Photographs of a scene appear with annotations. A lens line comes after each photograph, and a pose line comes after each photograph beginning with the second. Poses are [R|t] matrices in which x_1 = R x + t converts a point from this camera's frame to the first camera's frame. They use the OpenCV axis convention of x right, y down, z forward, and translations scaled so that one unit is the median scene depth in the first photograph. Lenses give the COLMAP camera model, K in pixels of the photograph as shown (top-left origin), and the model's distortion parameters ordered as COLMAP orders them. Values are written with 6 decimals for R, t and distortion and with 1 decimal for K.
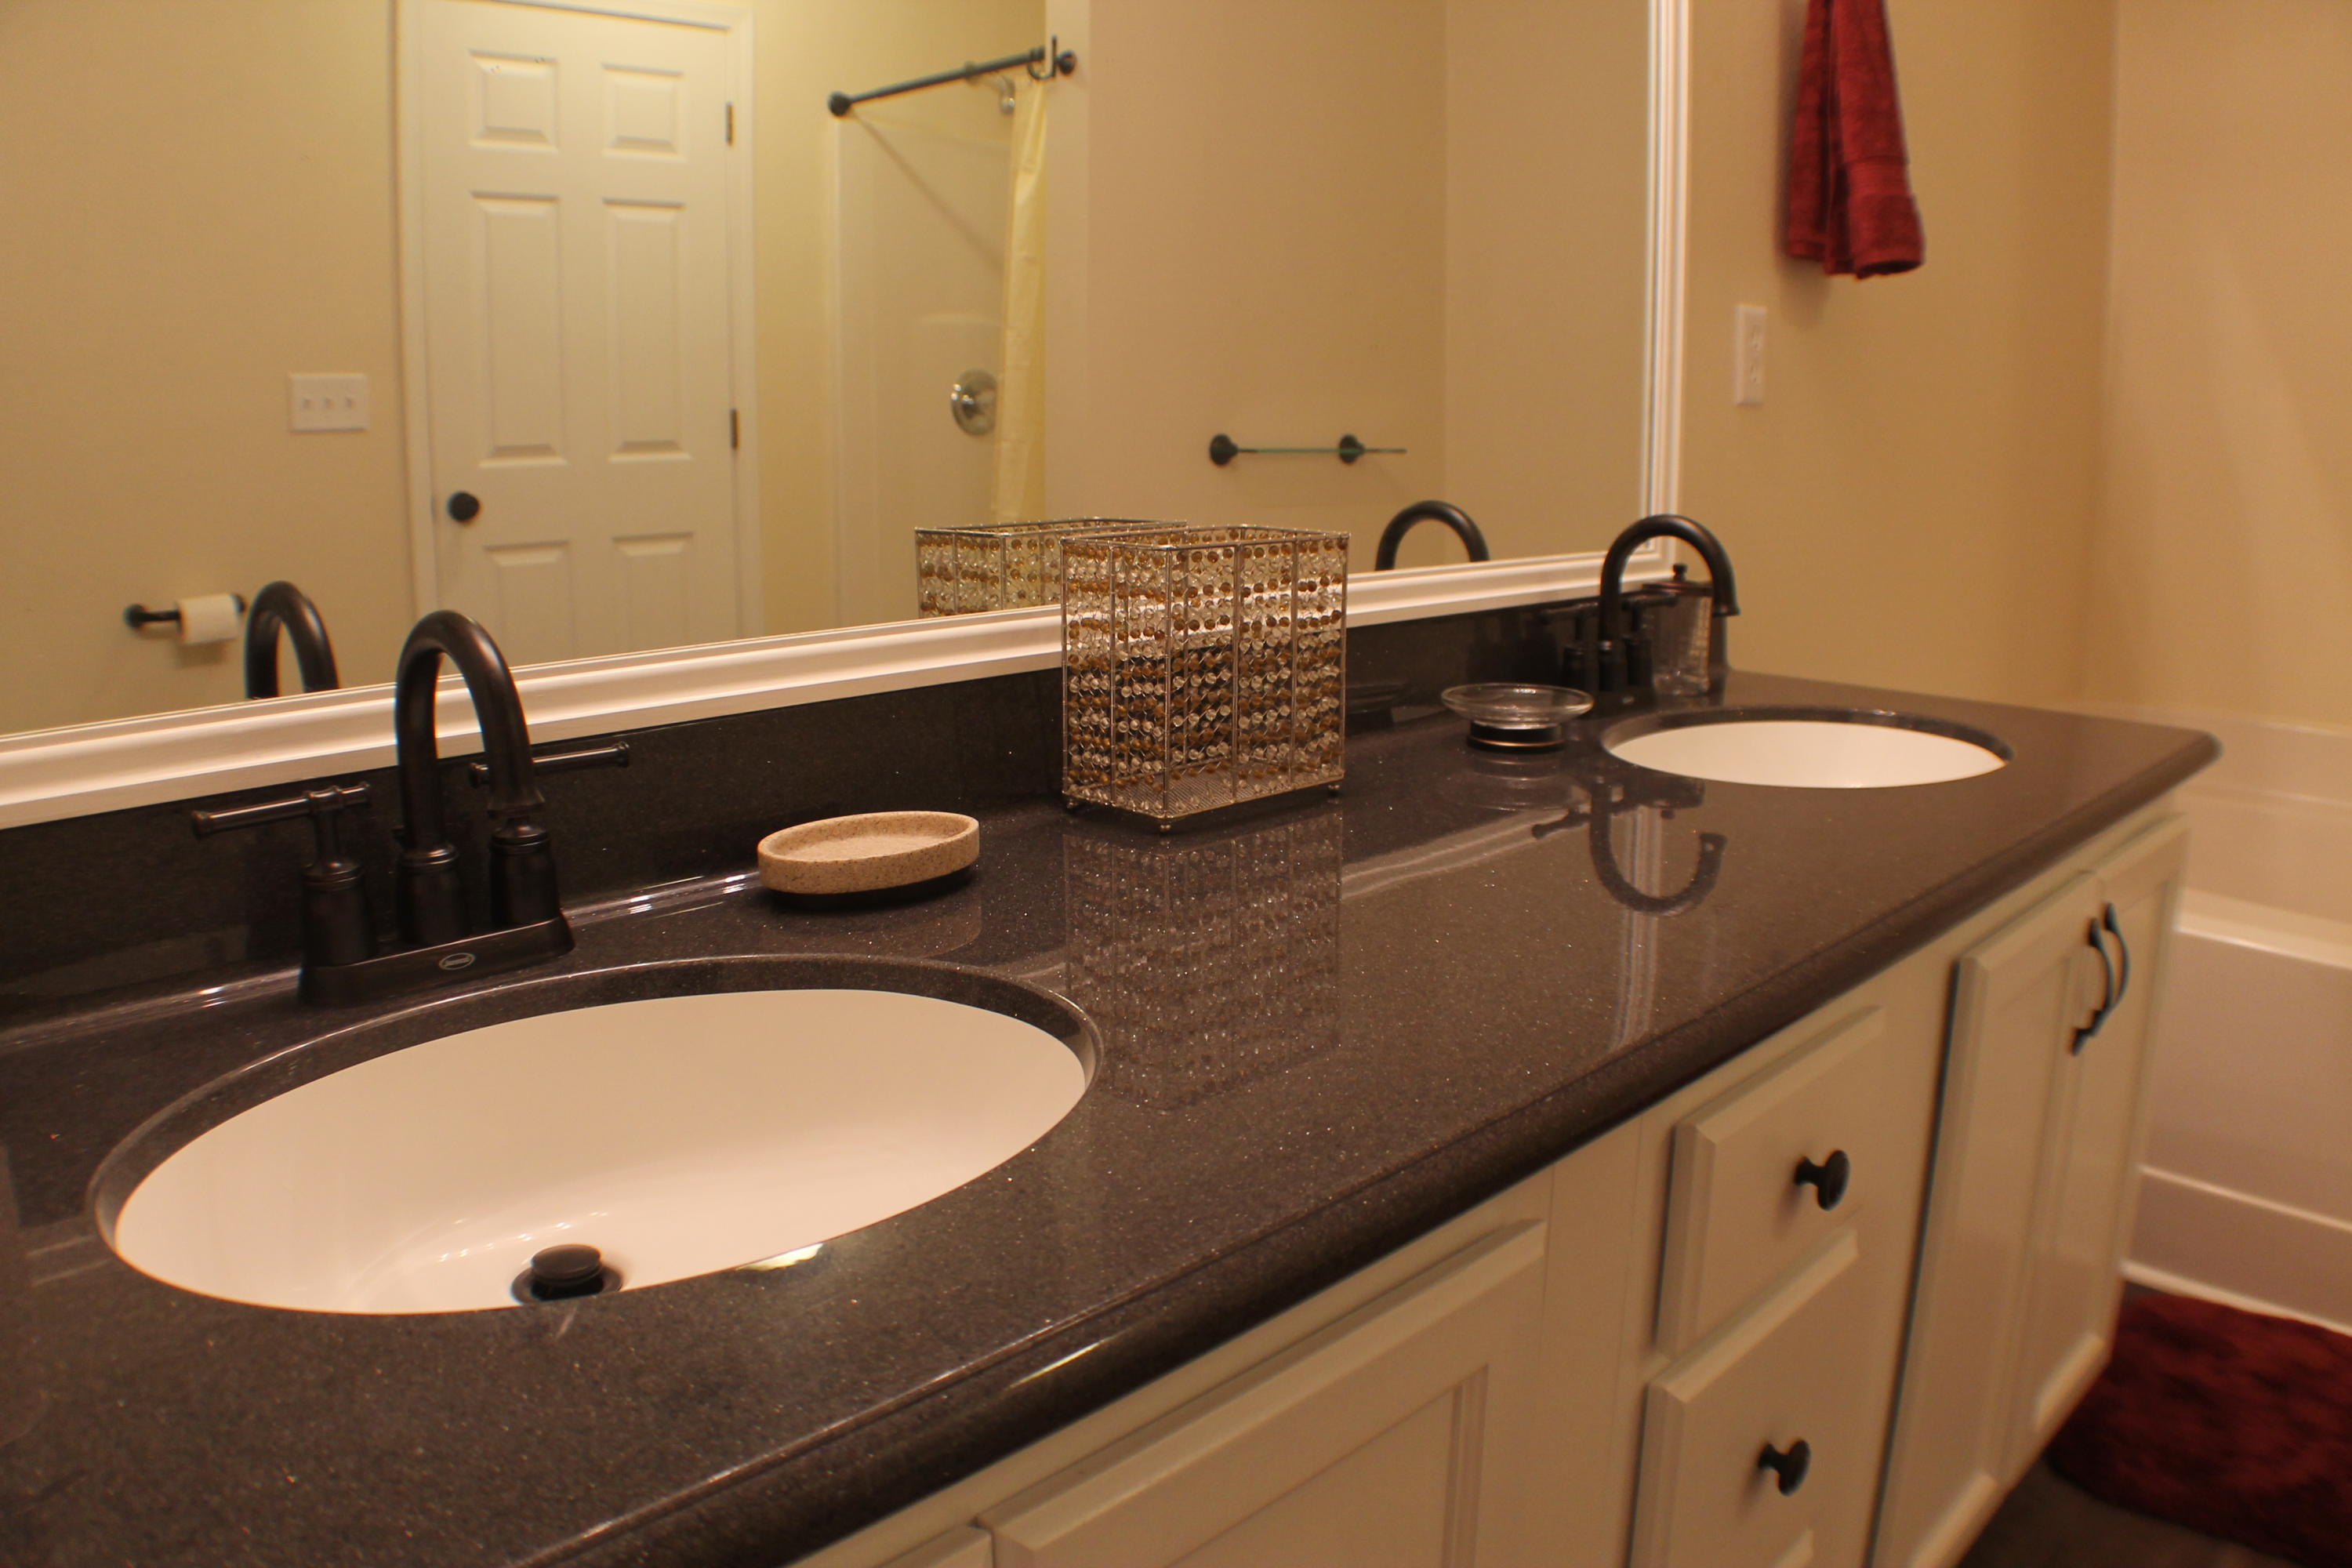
lens RADIAL K [[1720.8, 0, 1204.7], [0, 1720.8, 796.5], [0, 0, 1]] dist [-0.231347, 0.078627]
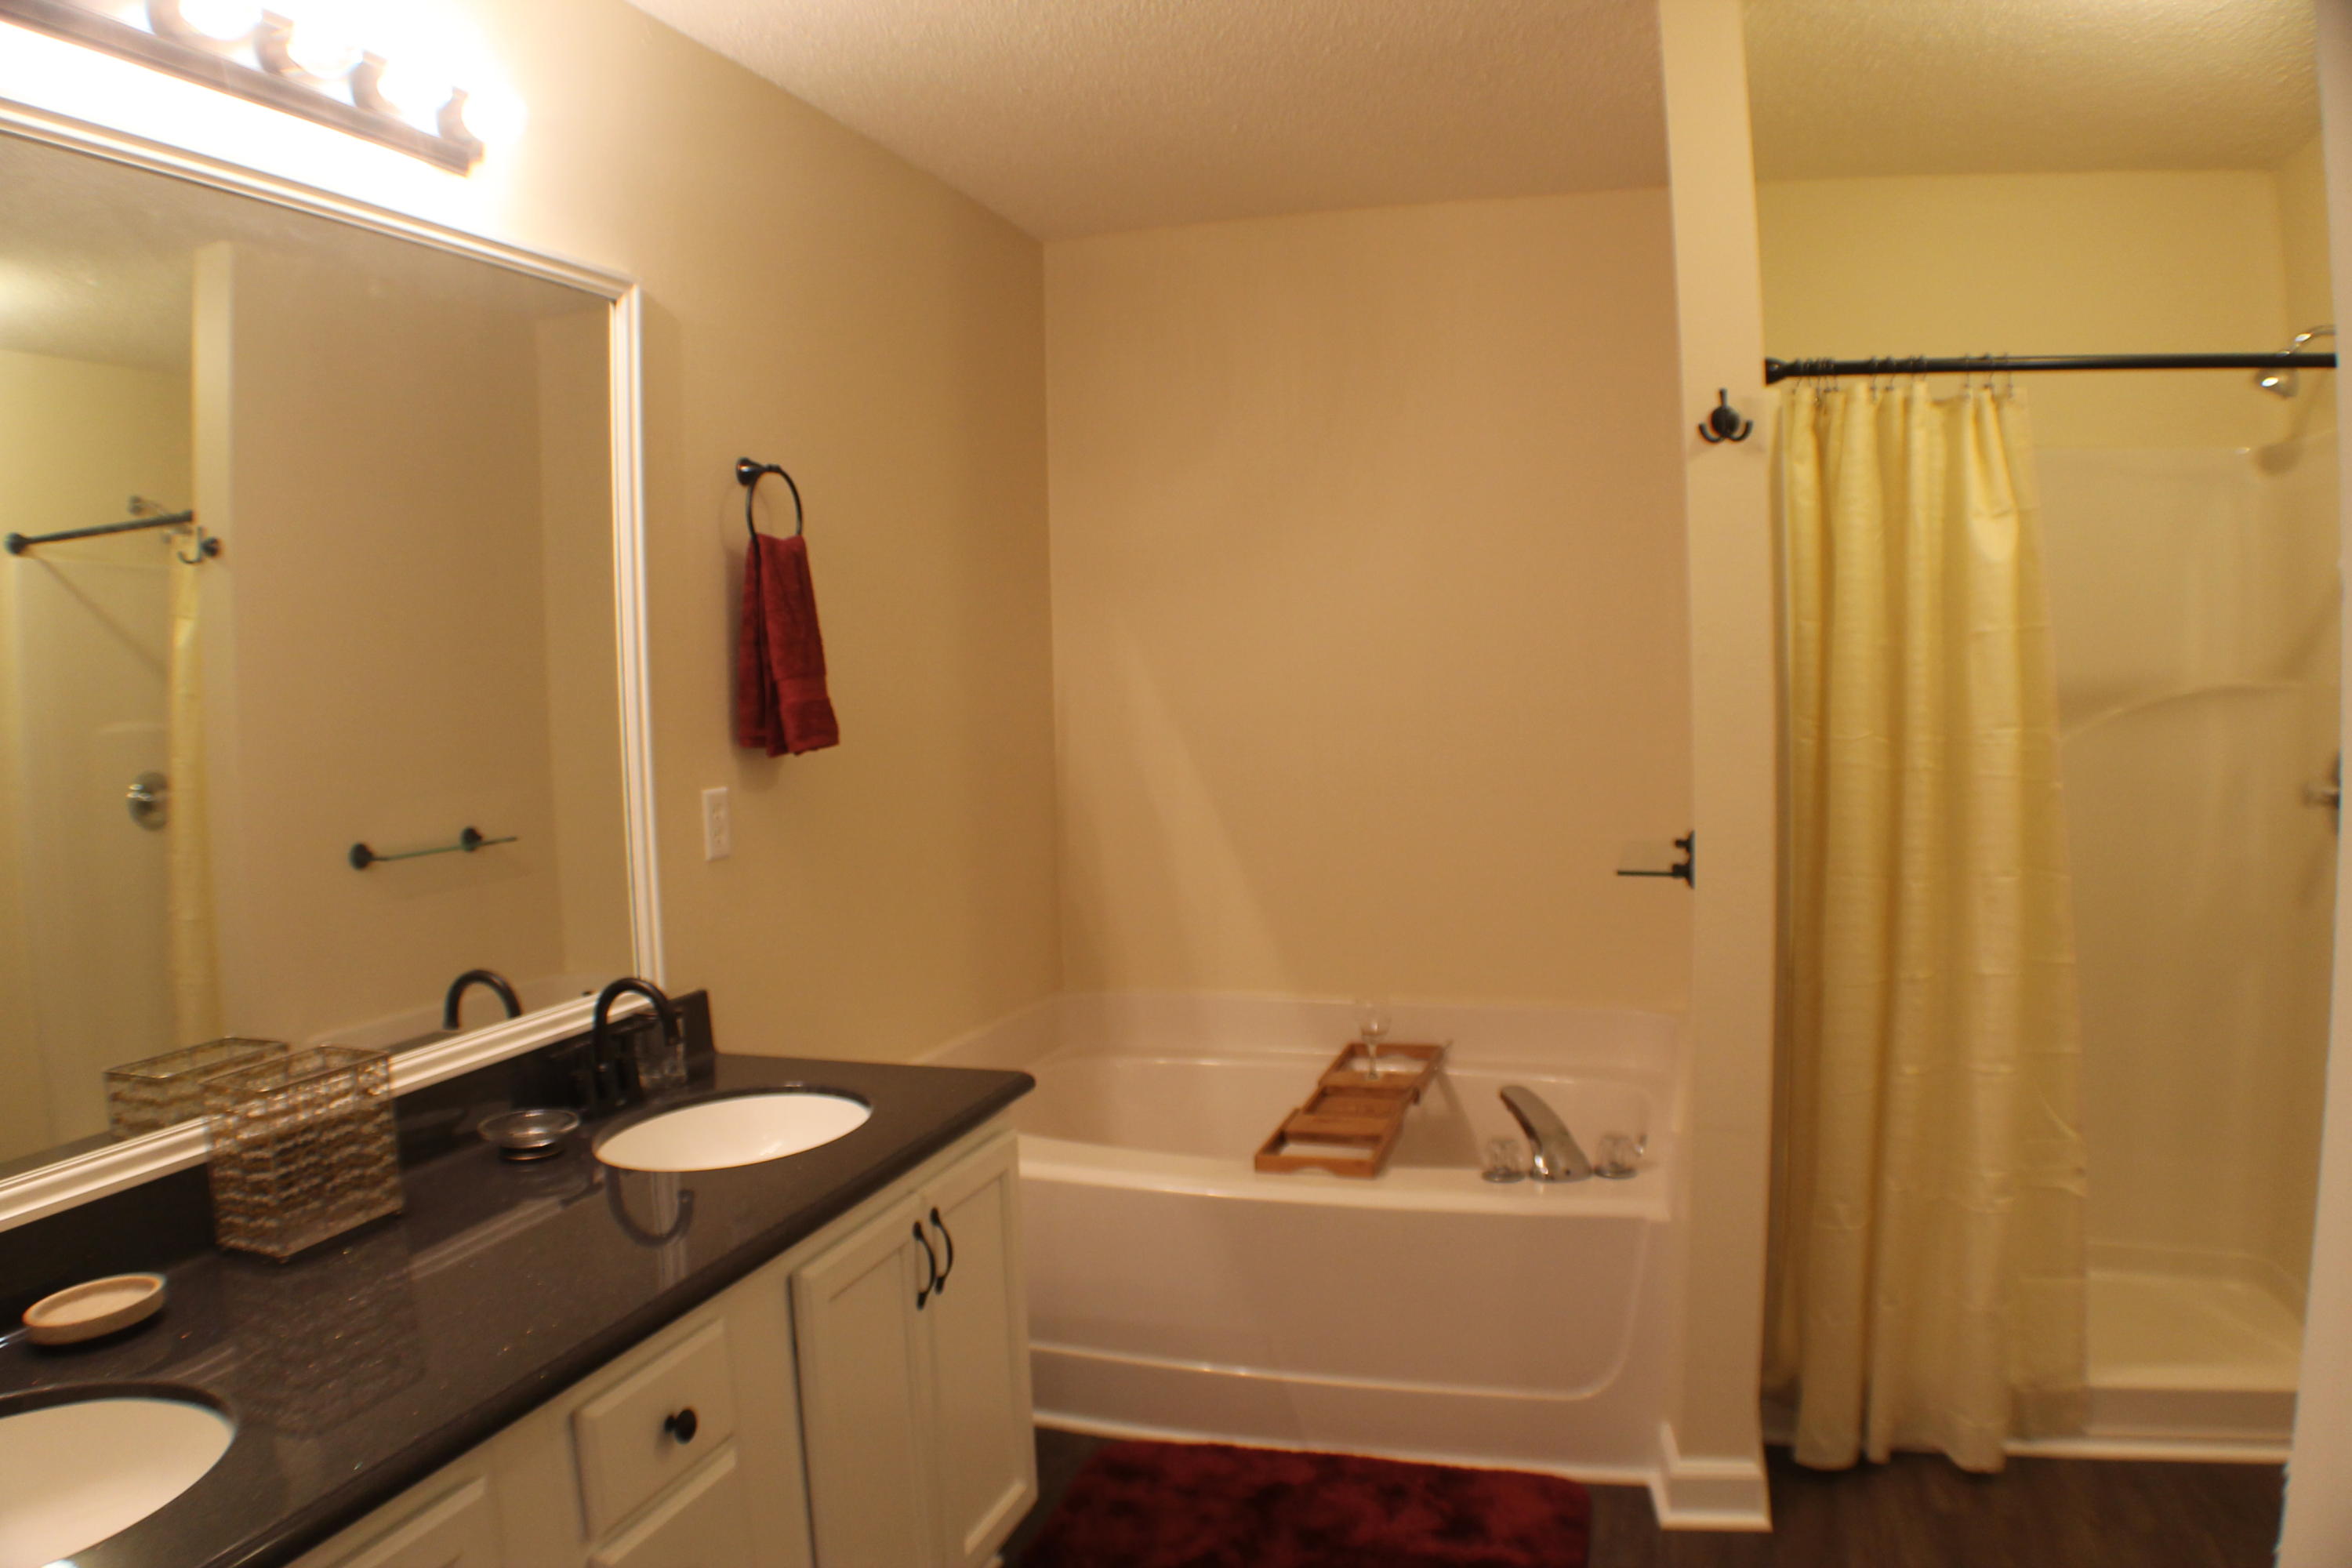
lens RADIAL K [[1623.7, 0, 1177.5], [0, 1623.7, 800.8], [0, 0, 1]] dist [-0.226187, 0.067343]
pose [[0.890227, -0.064178, 0.450973, 0.088193], [0.130927, 0.984299, -0.118376, -0.093369], [-0.436295, 0.164425, 0.884653, -0.454884]]
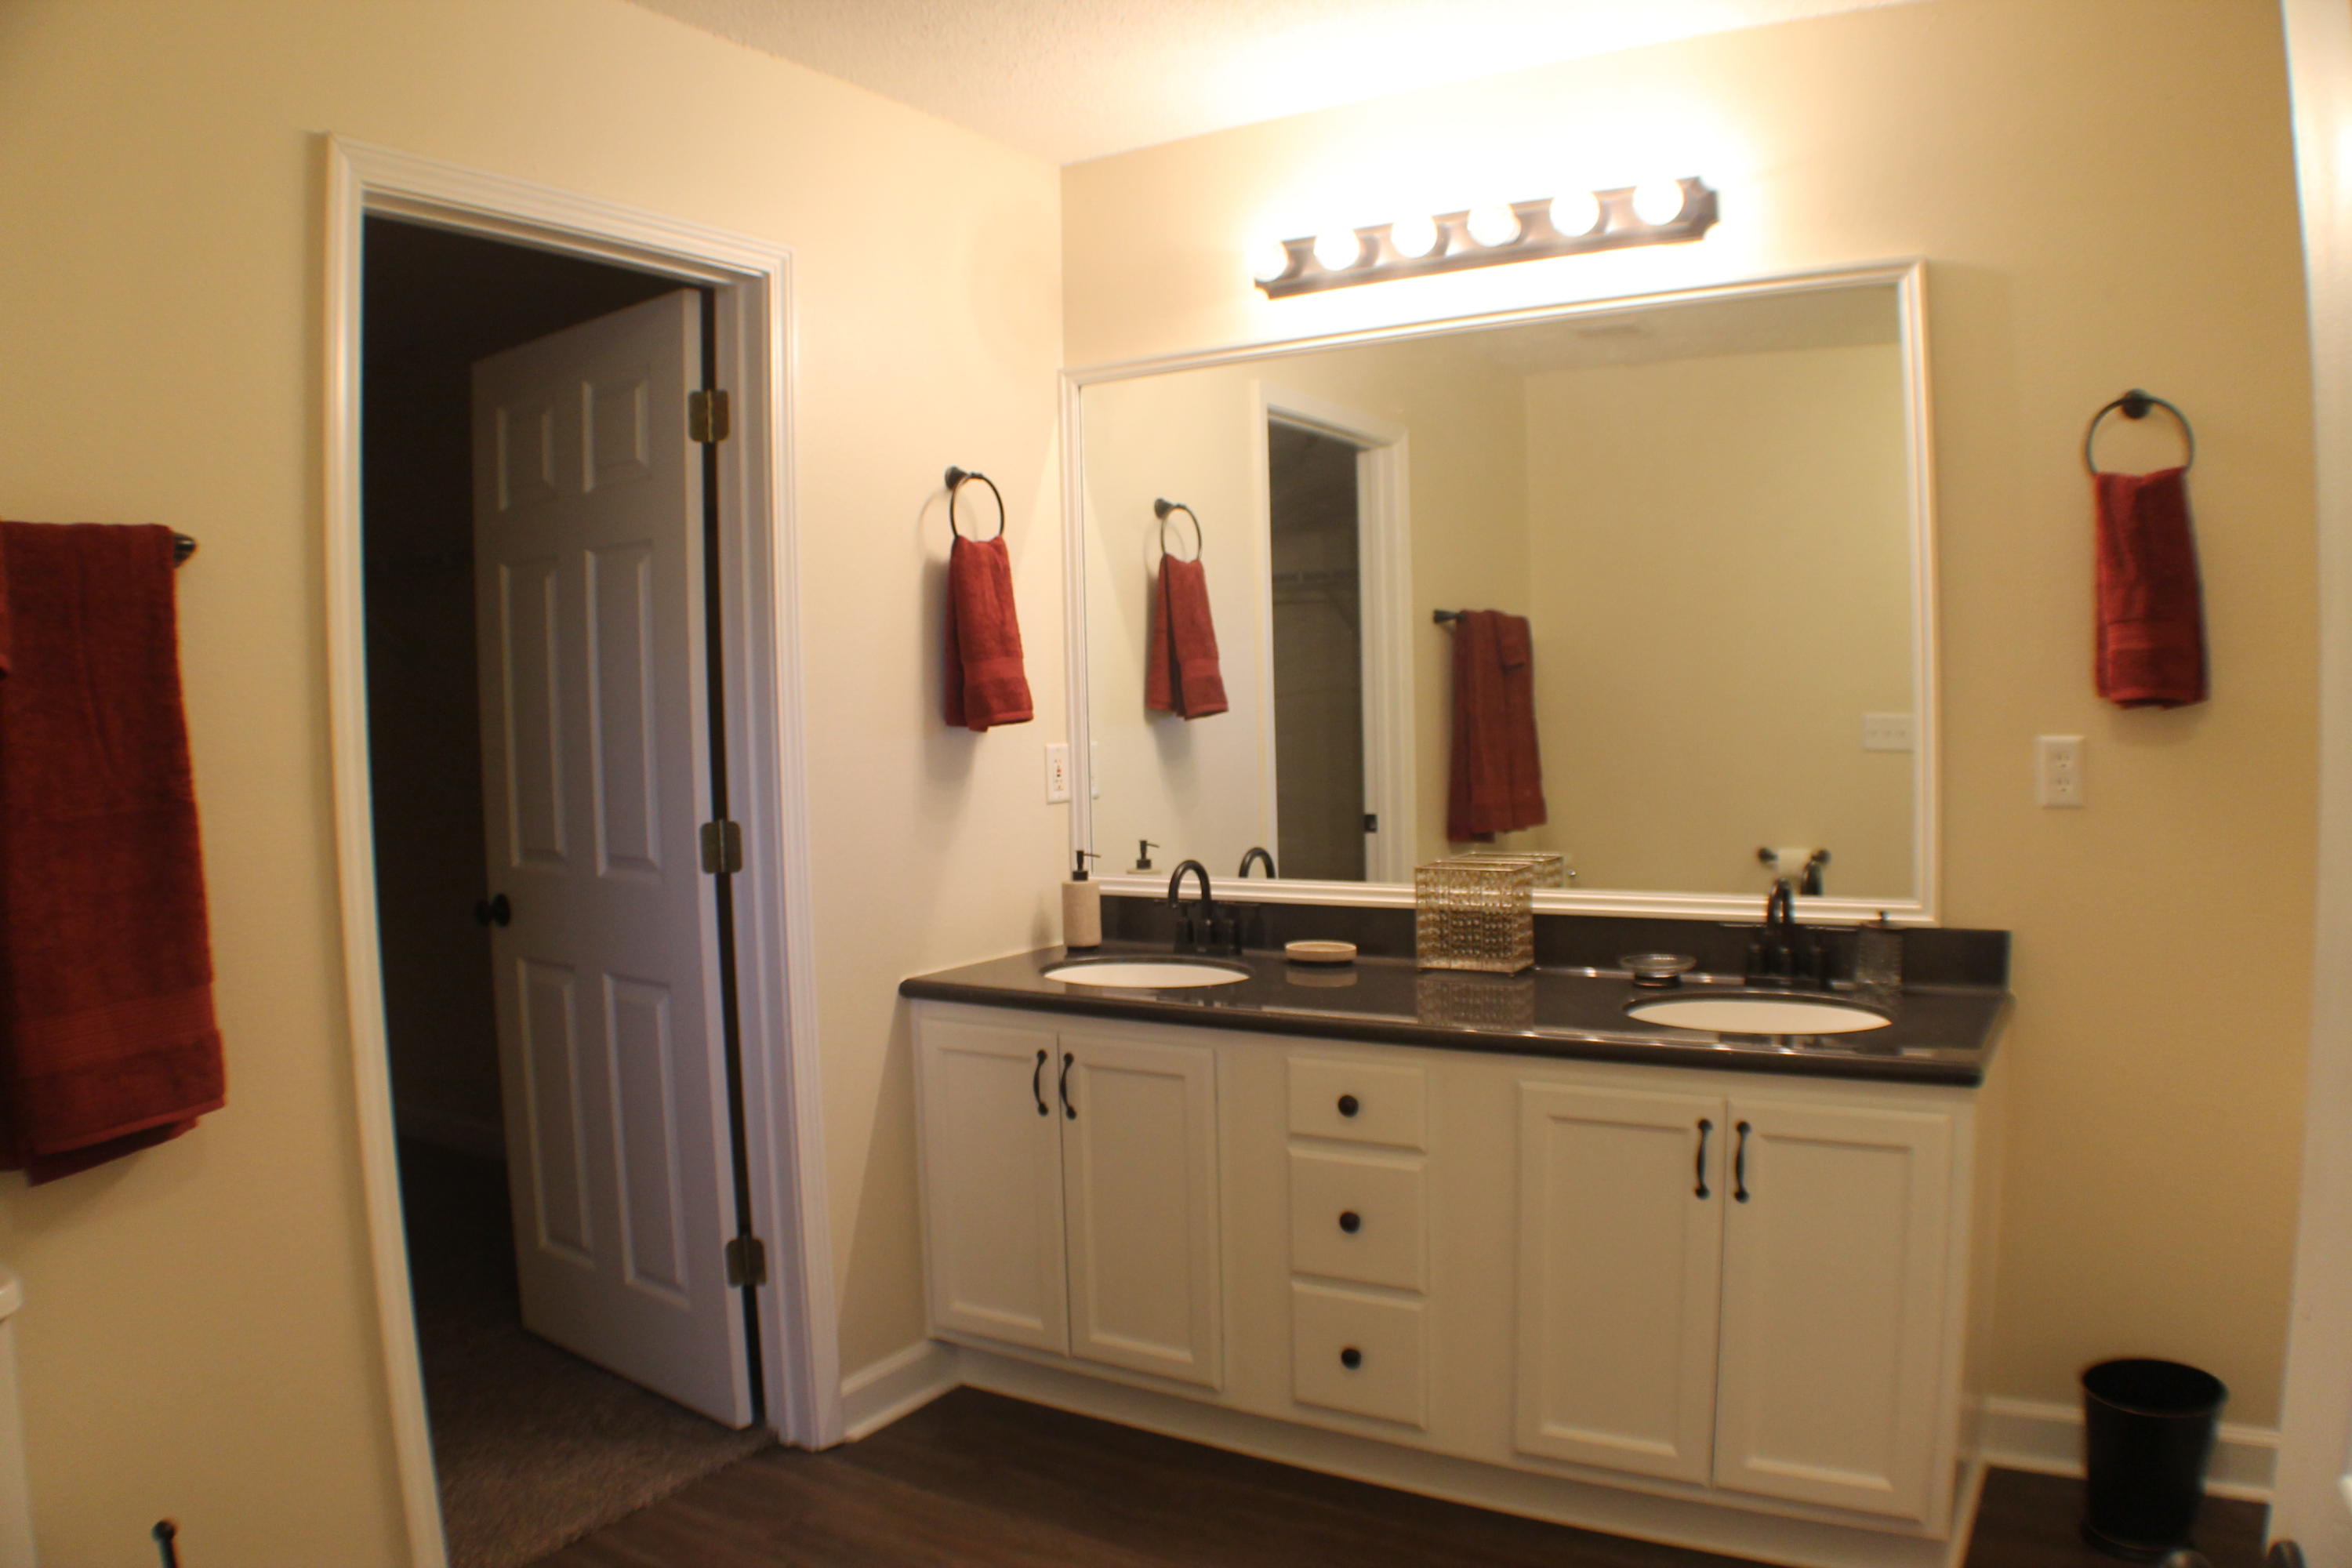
lens RADIAL K [[1720.8, 0, 1204.7], [0, 1720.8, 796.5], [0, 0, 1]] dist [-0.231347, 0.078627]
pose [[0.241555, 0.047749, -0.969212, 1.821155], [-0.189480, 0.981884, 0.001149, -0.141848], [0.951708, 0.183369, 0.246226, -0.001778]]
